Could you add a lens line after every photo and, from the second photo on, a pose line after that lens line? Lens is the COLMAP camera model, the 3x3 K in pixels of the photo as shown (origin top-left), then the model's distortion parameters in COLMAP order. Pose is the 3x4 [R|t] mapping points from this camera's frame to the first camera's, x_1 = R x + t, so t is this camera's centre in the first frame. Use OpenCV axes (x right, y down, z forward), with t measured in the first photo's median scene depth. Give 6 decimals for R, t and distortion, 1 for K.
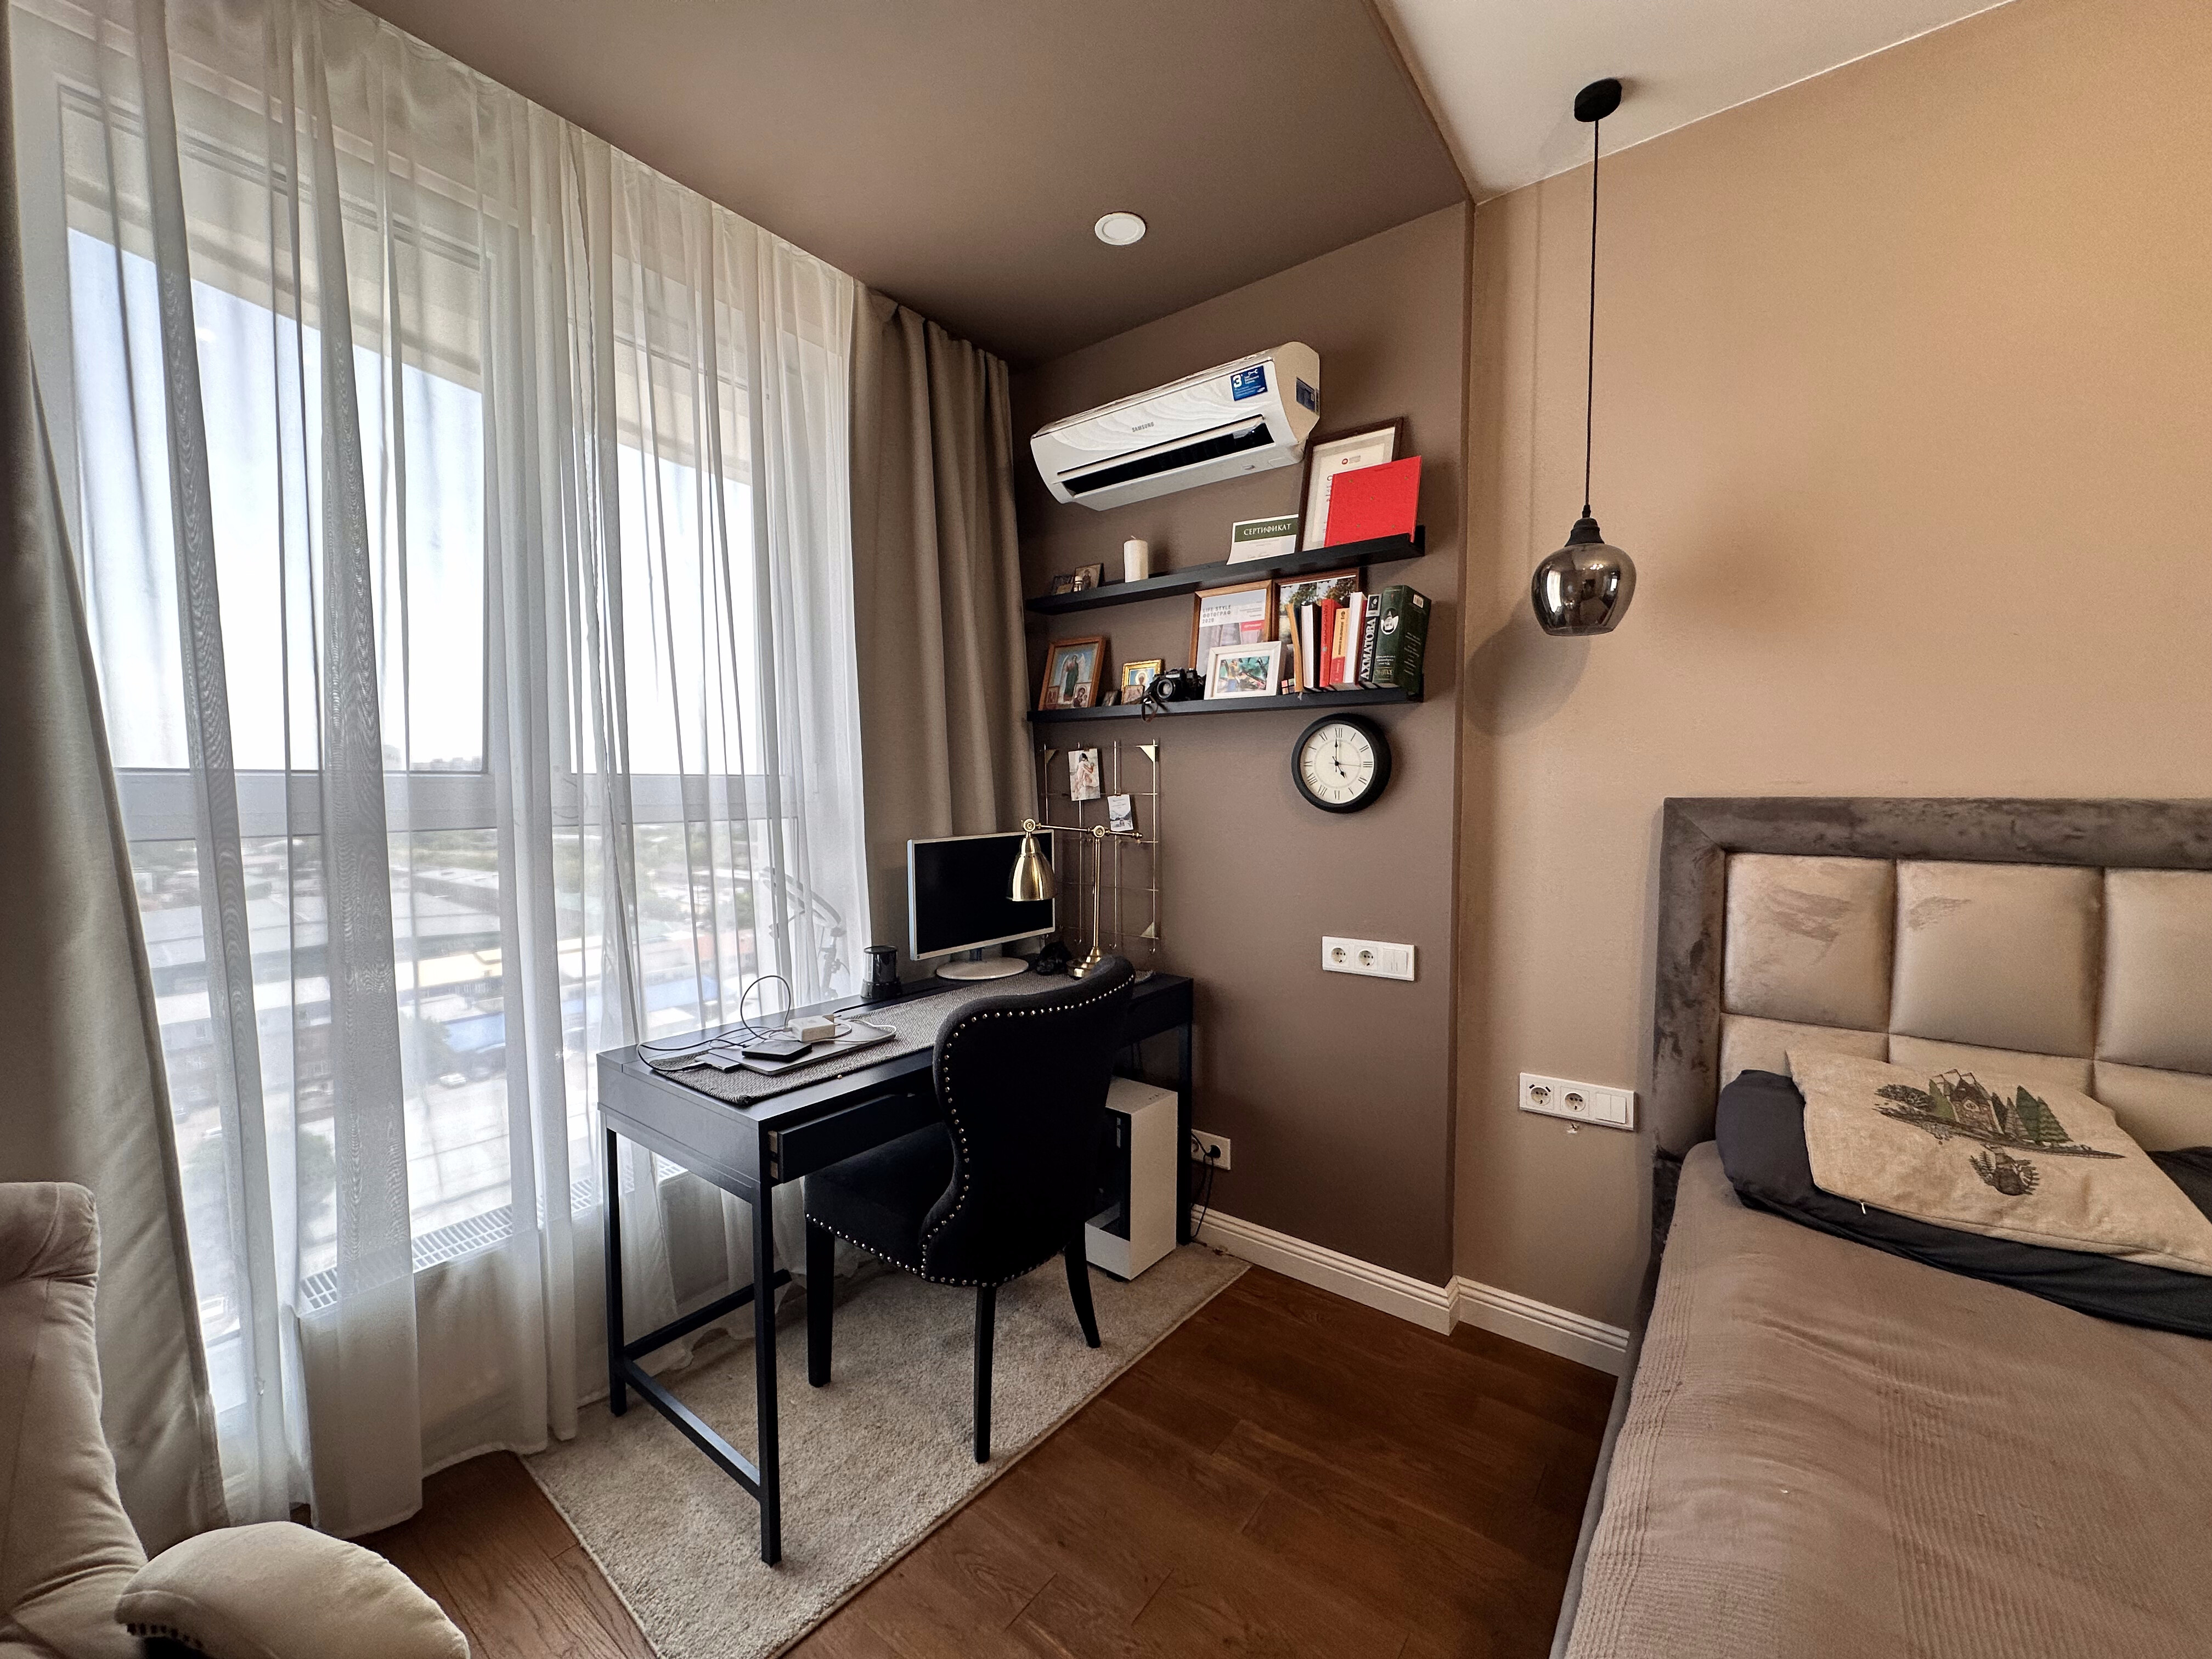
lens RADIAL K [[877.3, 0, 1098.6], [0, 877.3, 832.7], [0, 0, 1]] dist [-0.001703, 0.000632]
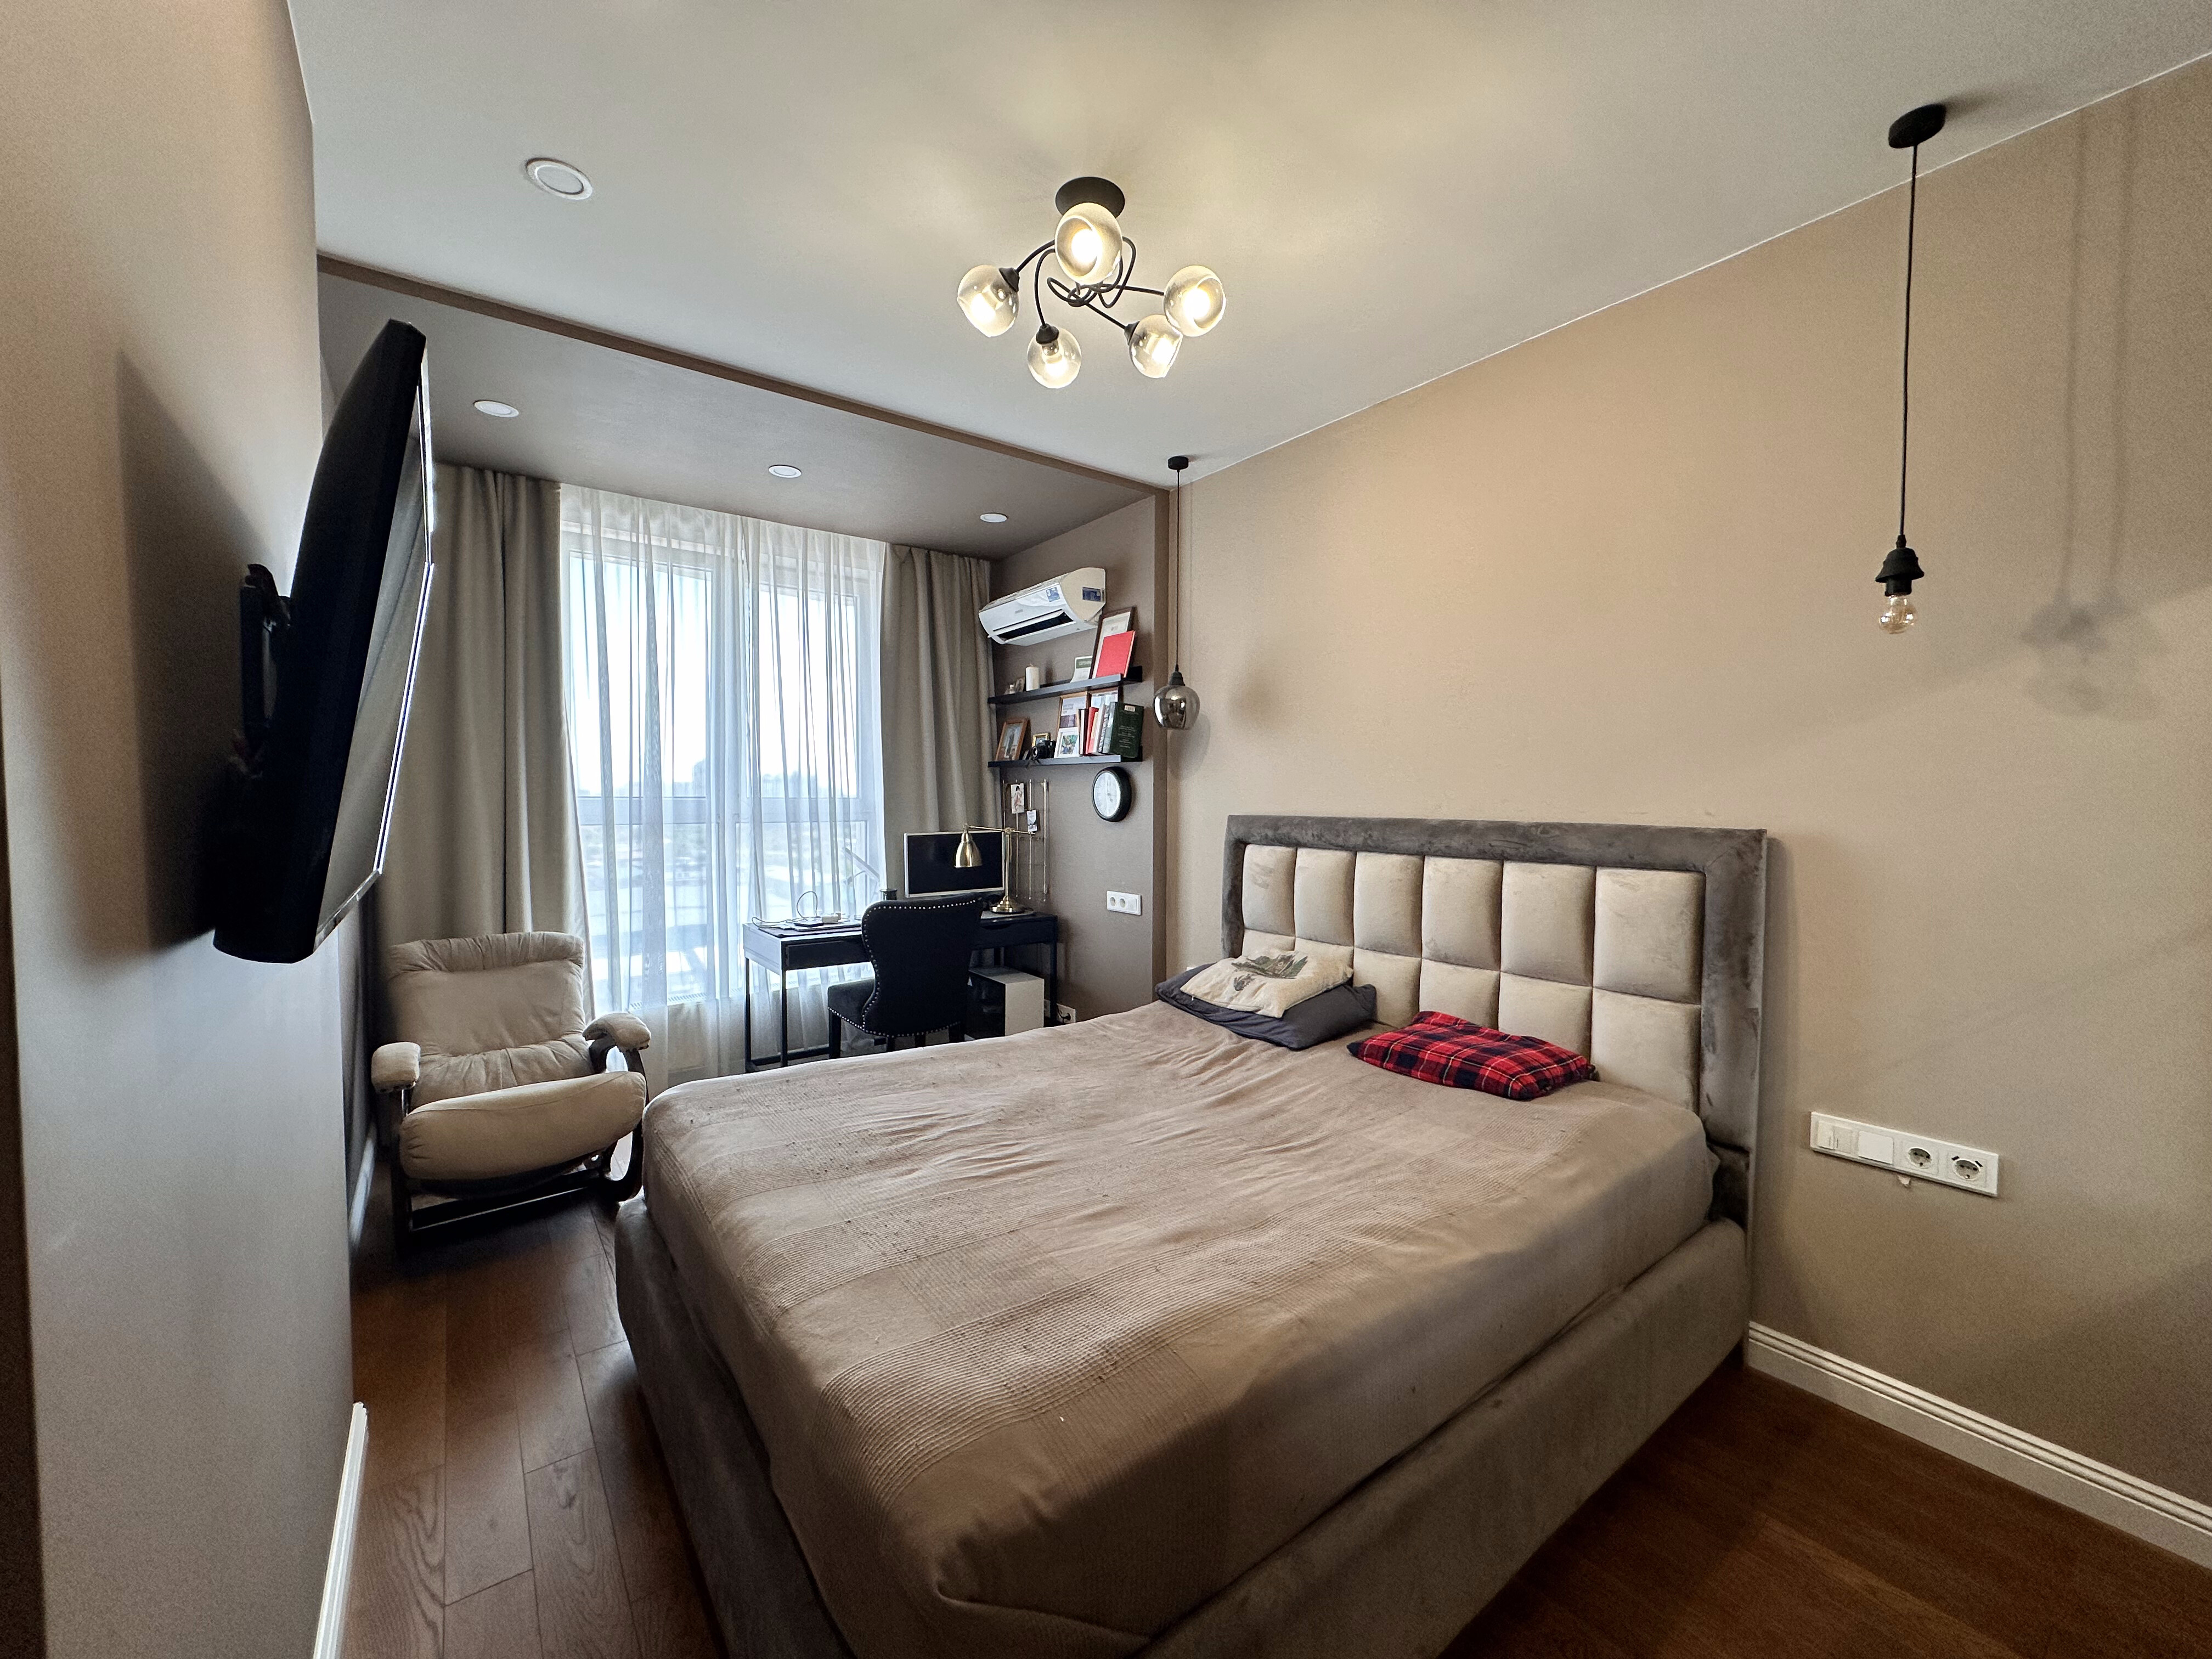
lens RADIAL K [[877.3, 0, 1101.6], [0, 877.3, 837.3], [0, 0, 1]] dist [-0.001703, 0.000632]
pose [[0.961045, 0.020034, -0.275664, 0.758910], [-0.023564, 0.999677, -0.009502, 0.026975], [0.275385, 0.015628, 0.961207, -0.740916]]
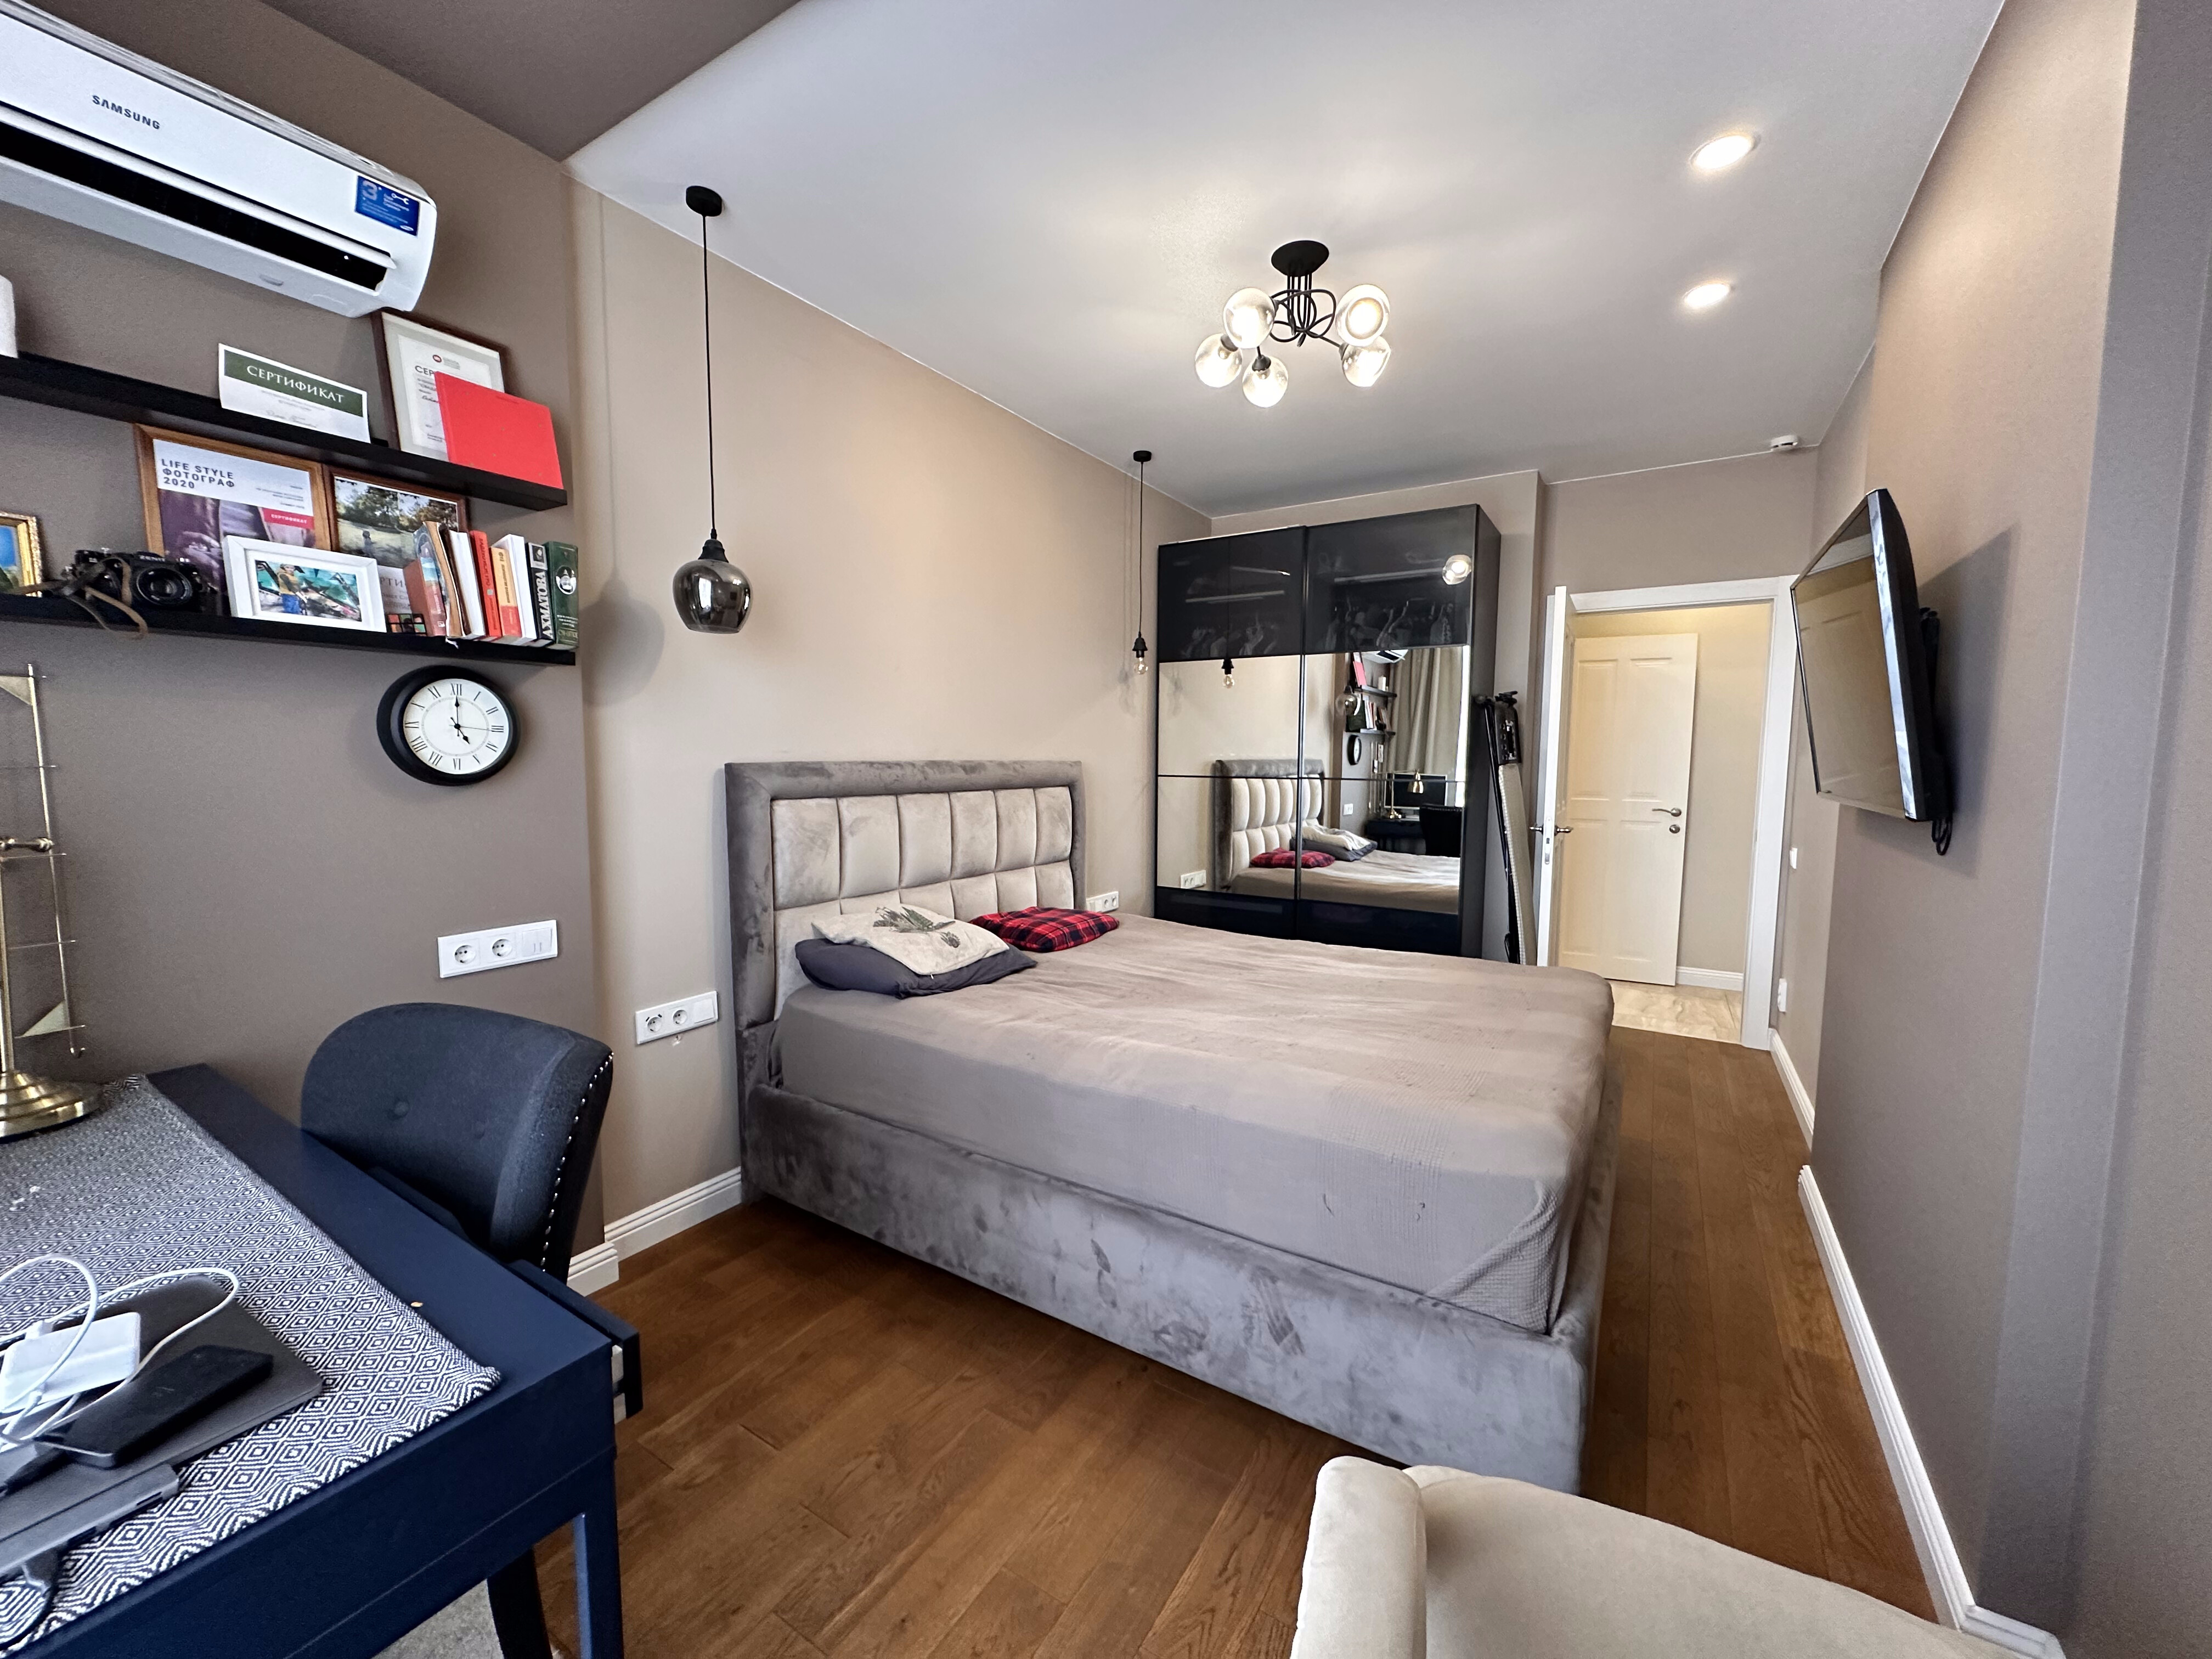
lens RADIAL K [[877.3, 0, 1105.0], [0, 877.3, 829.8], [0, 0, 1]] dist [-0.001703, 0.000632]
pose [[-0.085350, -0.087673, 0.992486, -0.618822], [0.047663, 0.994621, 0.091960, -0.028174], [-0.995210, 0.055154, -0.080712, 0.459046]]
